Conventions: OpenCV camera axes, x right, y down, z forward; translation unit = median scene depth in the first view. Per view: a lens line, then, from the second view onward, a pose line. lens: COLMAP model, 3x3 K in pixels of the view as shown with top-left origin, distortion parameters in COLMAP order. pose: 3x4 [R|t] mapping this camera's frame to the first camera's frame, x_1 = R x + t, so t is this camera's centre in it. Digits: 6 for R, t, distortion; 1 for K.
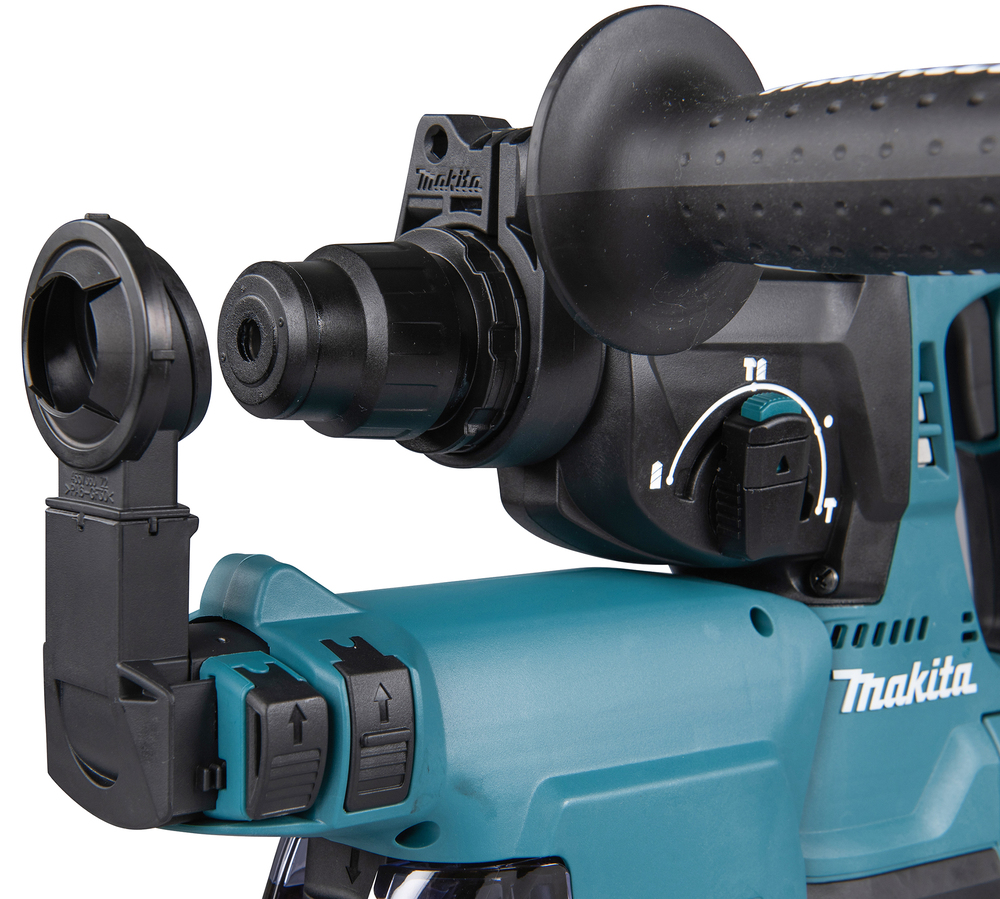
lens RADIAL K [[2007.9, 0, 417.5], [0, 2007.9, 507.8], [0, 0, 1]] dist [0.090876, 0.000000]
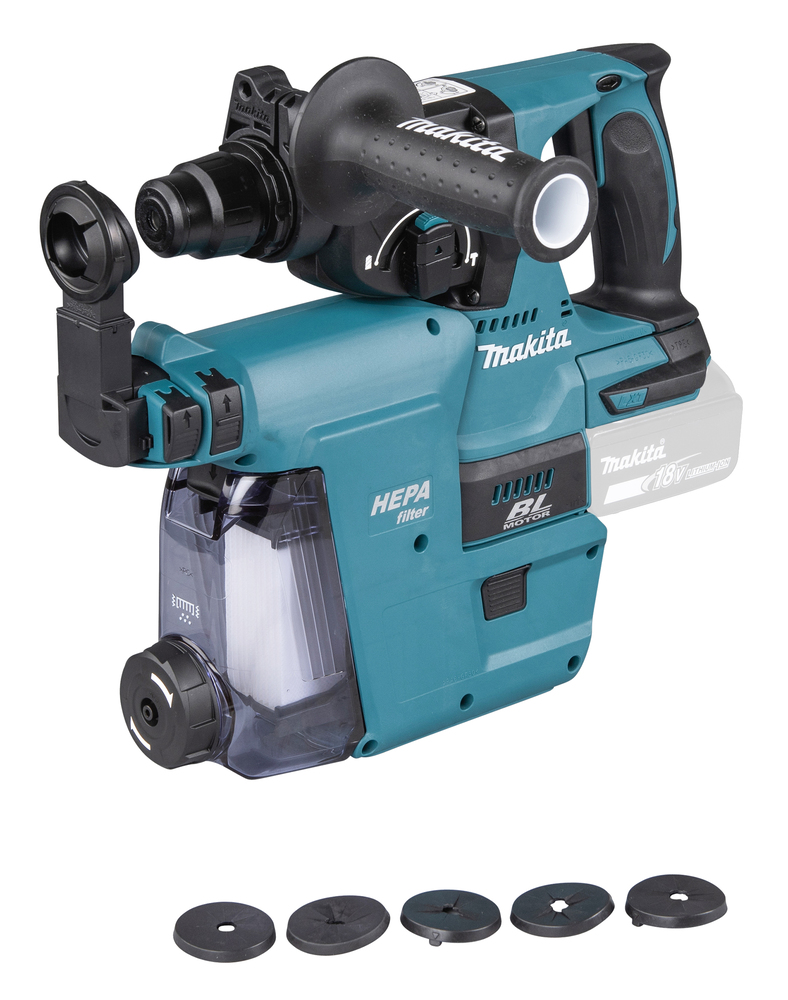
lens RADIAL K [[3577.3, 0, 431.8], [0, 3577.3, 390.4], [0, 0, 1]] dist [0.107707, 0.000000]
pose [[0.998609, -0.028385, 0.044425, 0.025867], [0.016973, 0.970912, 0.238836, -0.681695], [-0.049912, -0.237749, 0.970043, -2.217736]]
